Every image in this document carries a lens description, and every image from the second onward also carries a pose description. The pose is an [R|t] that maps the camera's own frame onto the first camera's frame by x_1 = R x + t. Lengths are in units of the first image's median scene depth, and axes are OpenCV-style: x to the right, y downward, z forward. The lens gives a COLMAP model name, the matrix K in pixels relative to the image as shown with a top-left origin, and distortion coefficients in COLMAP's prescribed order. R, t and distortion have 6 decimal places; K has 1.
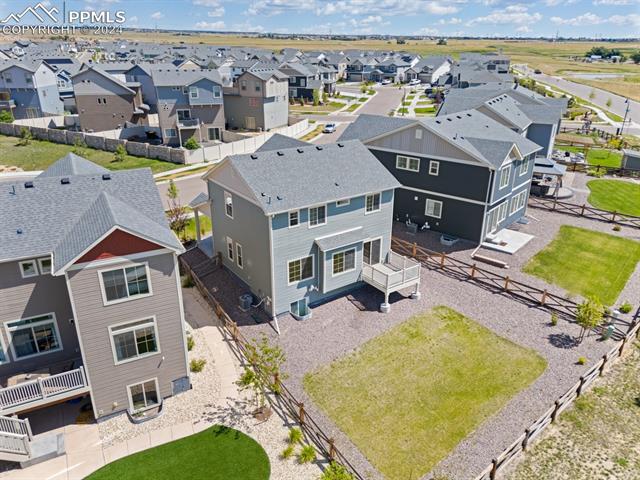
lens RADIAL K [[469.1, 0, 321.5], [0, 469.1, 238.3], [0, 0, 1]] dist [0.074571, -0.070250]
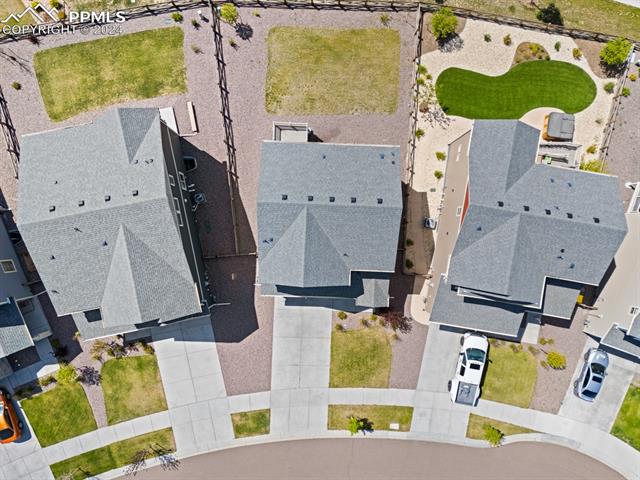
lens RADIAL K [[469.1, 0, 321.5], [0, 469.1, 238.3], [0, 0, 1]] dist [0.074571, -0.070250]
pose [[-0.792367, -0.609126, -0.033487, -0.042413], [0.201076, -0.312601, 0.928358, -1.229950], [-0.575955, 0.728867, 0.370175, 0.698326]]
